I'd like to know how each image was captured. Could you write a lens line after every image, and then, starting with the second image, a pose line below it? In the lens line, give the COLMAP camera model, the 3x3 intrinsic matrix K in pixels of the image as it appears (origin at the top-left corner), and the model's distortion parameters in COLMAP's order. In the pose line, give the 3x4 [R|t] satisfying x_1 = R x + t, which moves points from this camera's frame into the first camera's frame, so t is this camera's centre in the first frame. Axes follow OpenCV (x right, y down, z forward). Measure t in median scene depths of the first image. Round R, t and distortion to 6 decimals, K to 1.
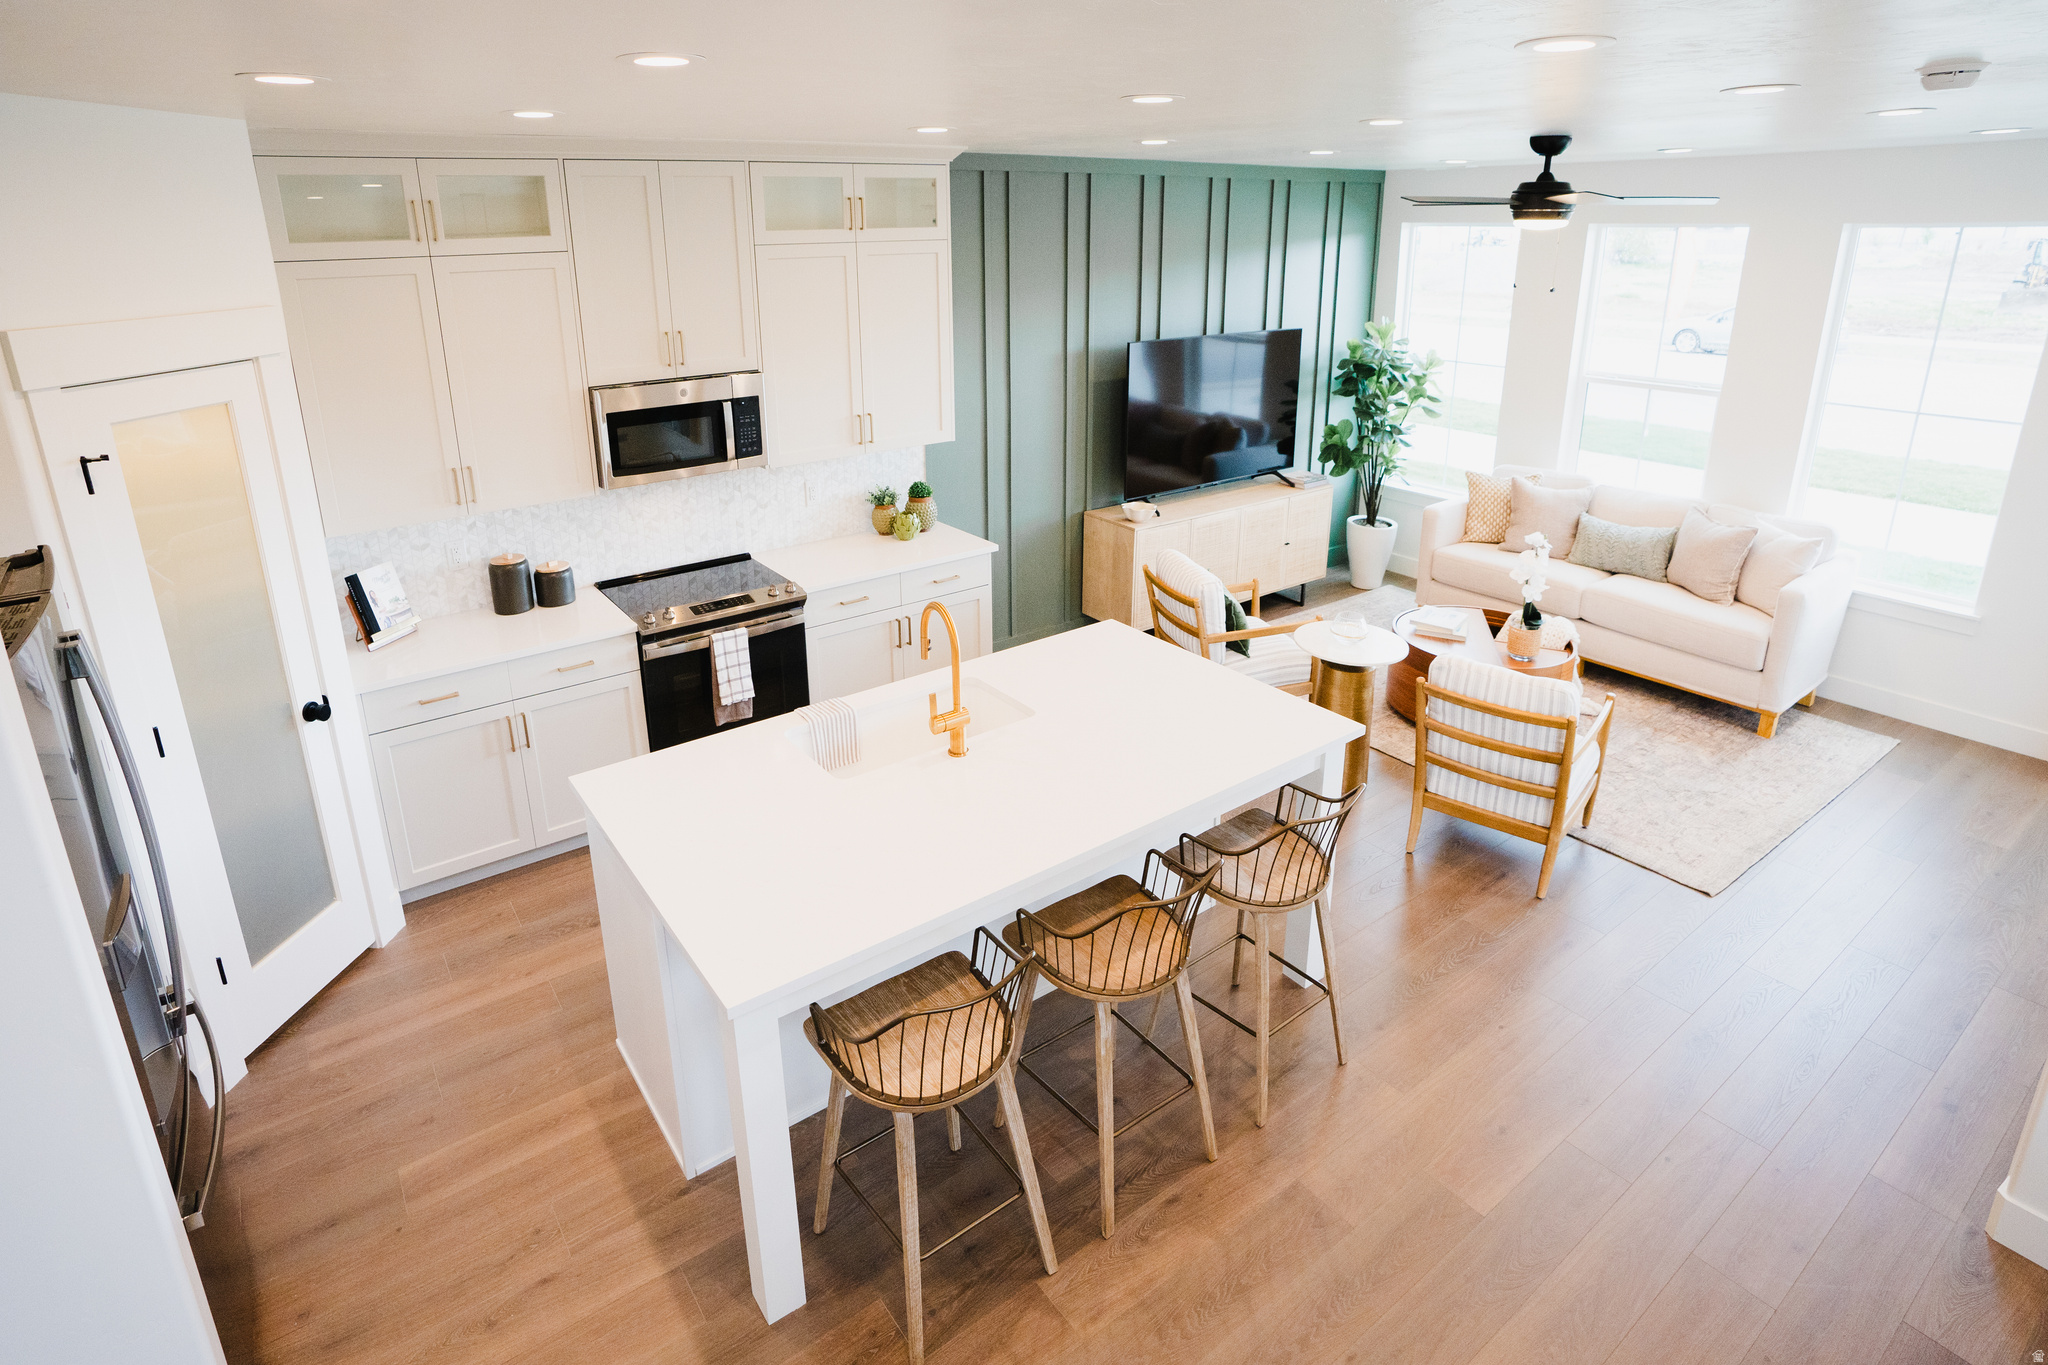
lens RADIAL K [[1168.6, 0, 1024.0], [0, 1168.6, 682.5], [0, 0, 1]] dist [-0.050741, 0.001218]
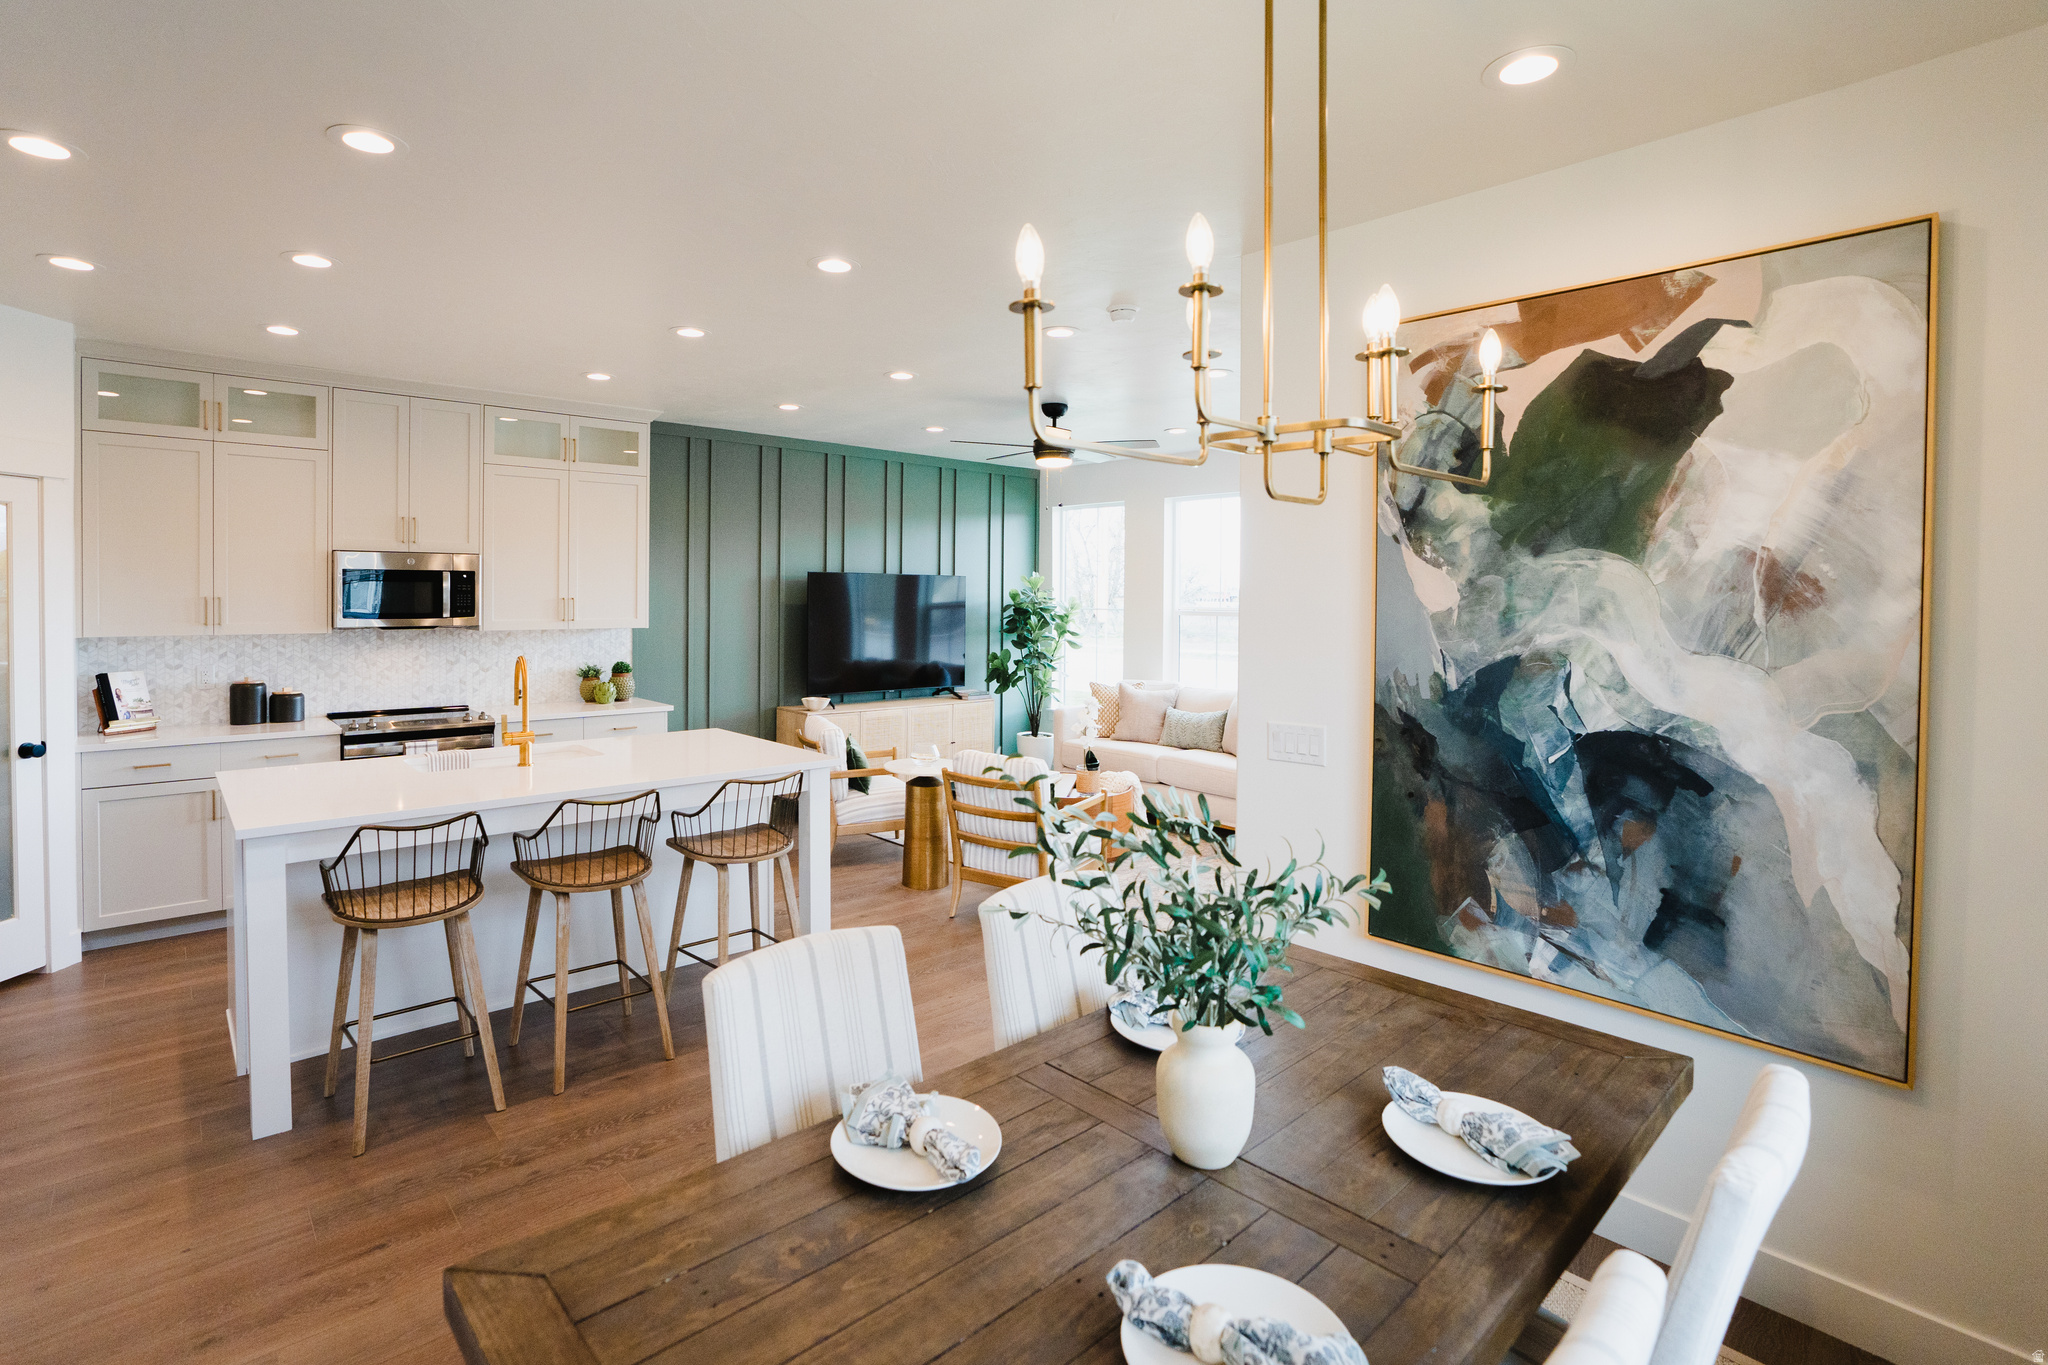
lens RADIAL K [[1114.6, 0, 1024.0], [0, 1114.6, 682.5], [0, 0, 1]] dist [-0.071268, 0.041879]
pose [[0.995350, 0.023352, 0.093456, 0.267343], [0.005455, 0.954952, -0.296711, 0.236750], [-0.096175, 0.295841, 0.950383, -0.189995]]
